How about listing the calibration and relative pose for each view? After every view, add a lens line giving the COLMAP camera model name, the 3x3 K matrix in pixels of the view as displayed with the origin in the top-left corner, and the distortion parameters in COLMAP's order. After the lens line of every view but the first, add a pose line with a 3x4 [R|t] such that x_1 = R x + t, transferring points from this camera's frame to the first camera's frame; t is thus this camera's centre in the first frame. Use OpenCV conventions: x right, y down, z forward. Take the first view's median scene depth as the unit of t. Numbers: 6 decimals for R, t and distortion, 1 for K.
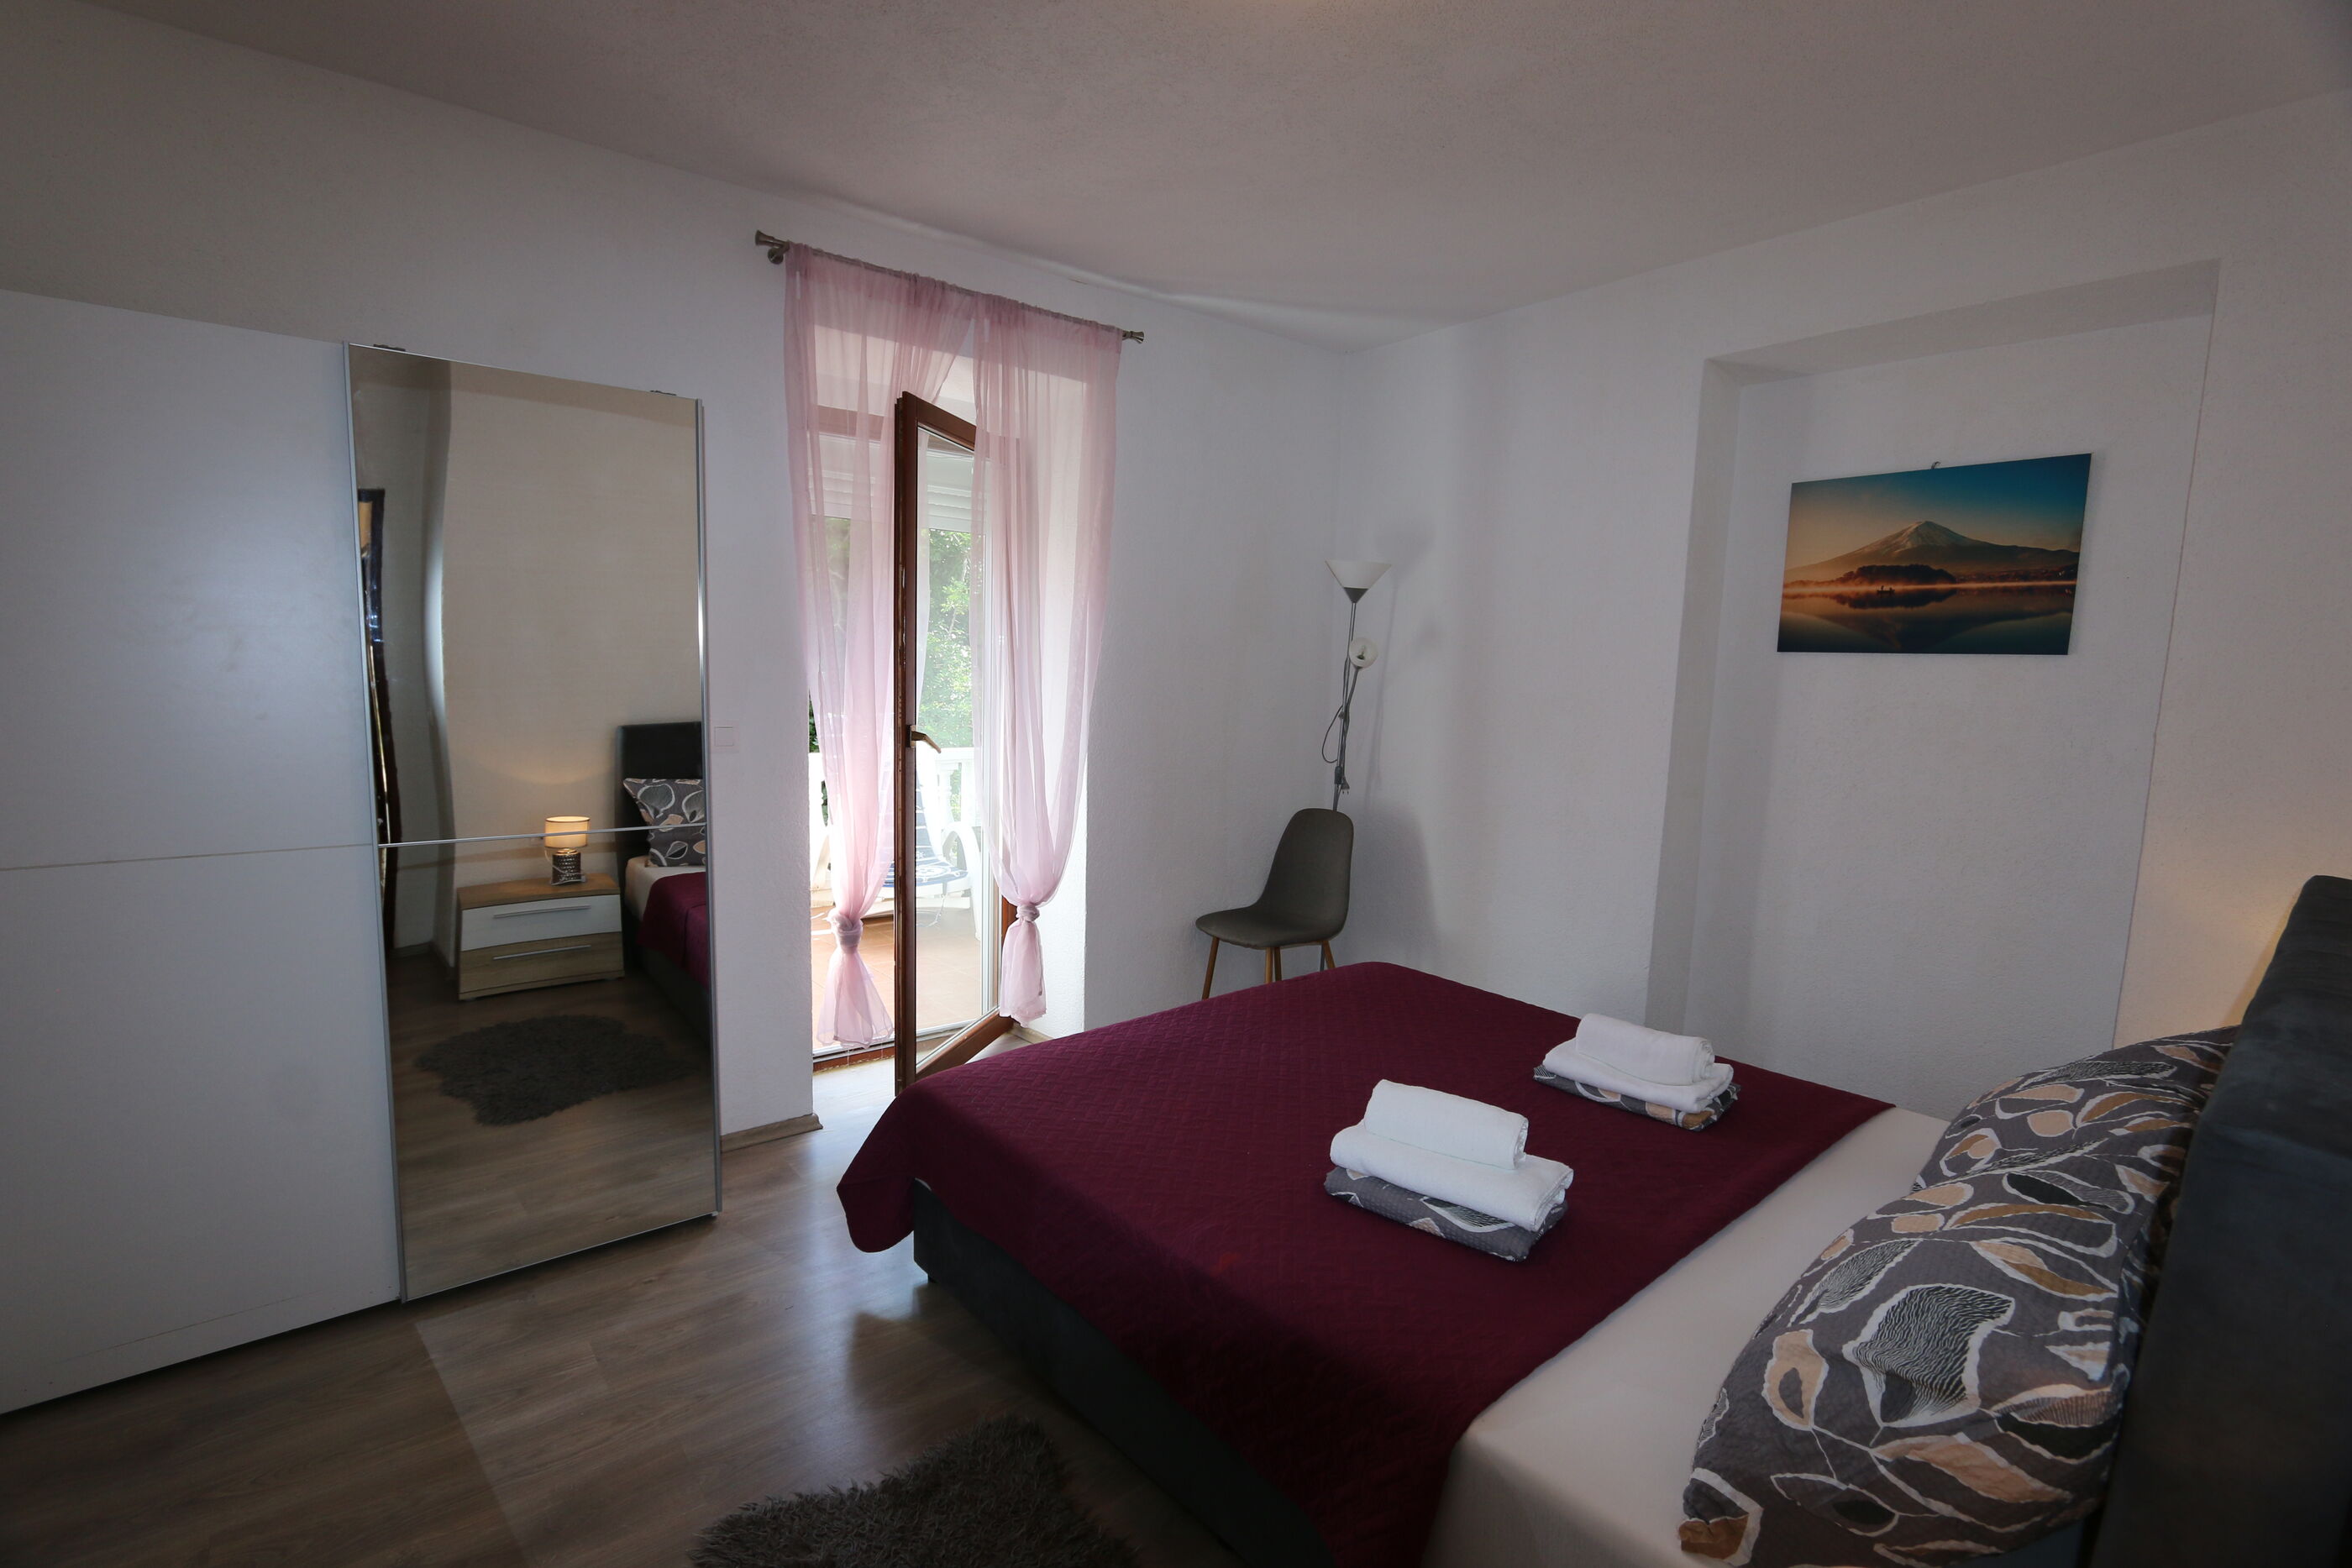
lens RADIAL K [[1078.9, 0, 1170.7], [0, 1078.9, 787.9], [0, 0, 1]] dist [-0.013391, -0.000608]
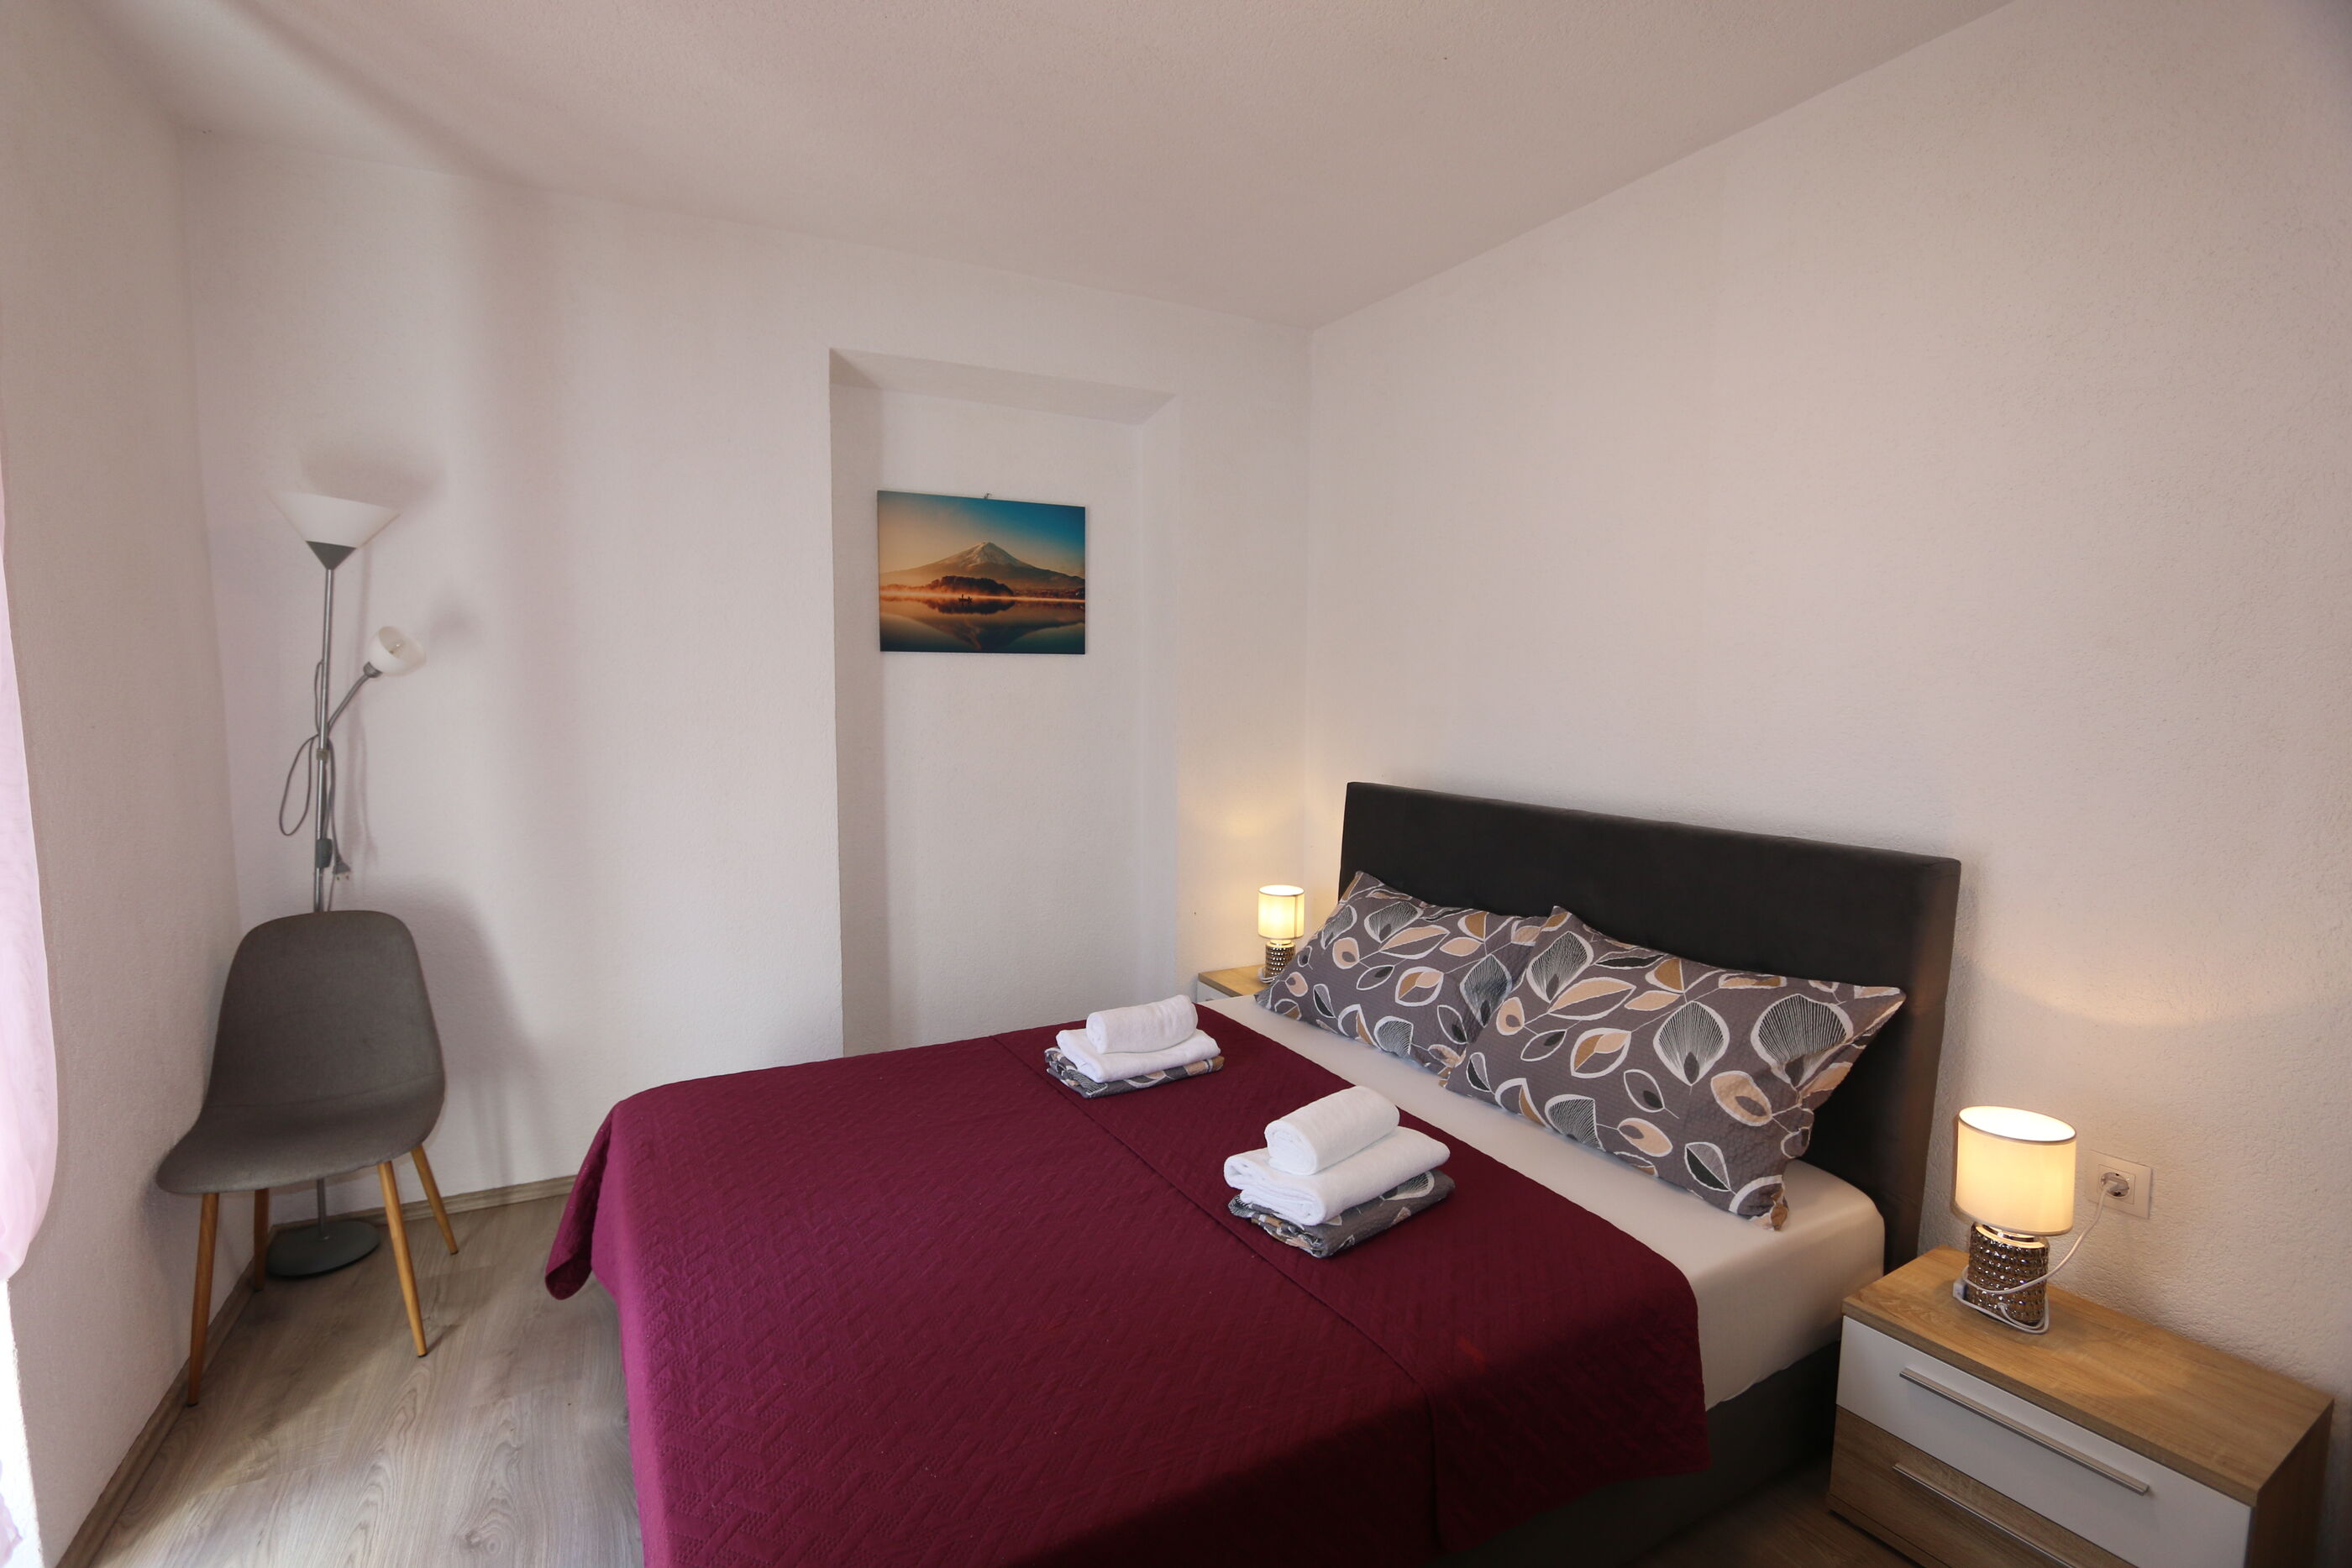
lens RADIAL K [[1078.9, 0, 1173.3], [0, 1078.9, 789.1], [0, 0, 1]] dist [-0.013391, -0.000608]
pose [[0.212955, -0.122094, 0.969404, -0.445528], [0.113312, 0.988553, 0.099613, -0.073535], [-0.970469, 0.088632, 0.224352, 0.554162]]
